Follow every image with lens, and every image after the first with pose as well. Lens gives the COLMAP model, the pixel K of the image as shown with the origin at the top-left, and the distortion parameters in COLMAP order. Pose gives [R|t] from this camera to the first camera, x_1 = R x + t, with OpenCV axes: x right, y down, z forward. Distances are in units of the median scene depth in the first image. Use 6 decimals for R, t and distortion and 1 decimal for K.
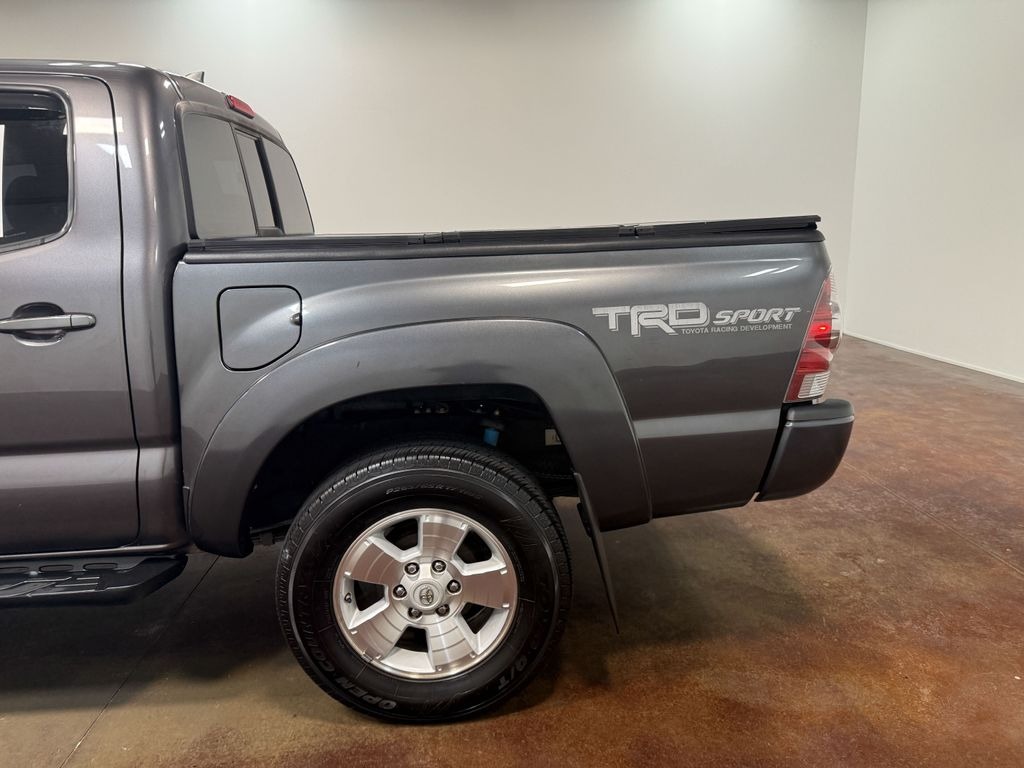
lens RADIAL K [[767.4, 0, 516.3], [0, 767.4, 394.0], [0, 0, 1]] dist [0.155374, -0.309231]
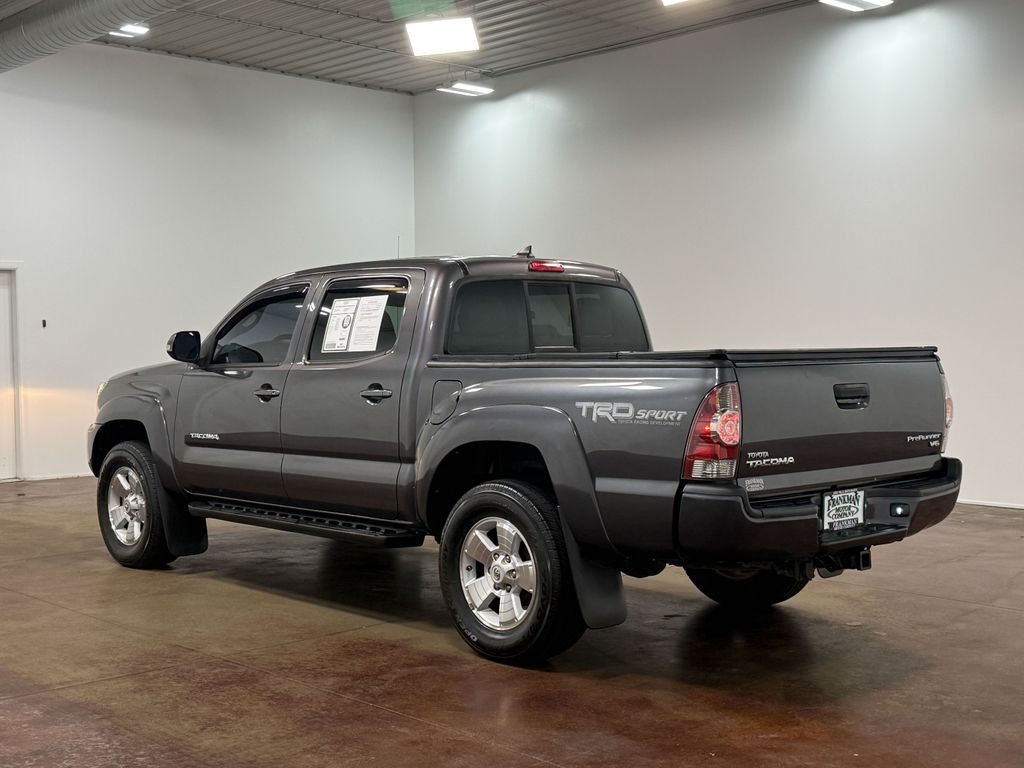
lens RADIAL K [[1349.3, 0, 512.0], [0, 1349.3, 384.0], [0, 0, 1]] dist [0.137475, -0.054900]
pose [[0.634827, 0.045592, -0.771308, 2.086176], [-0.174940, 0.980815, -0.086009, 0.111031], [0.752589, 0.189534, 0.630623, -0.835548]]
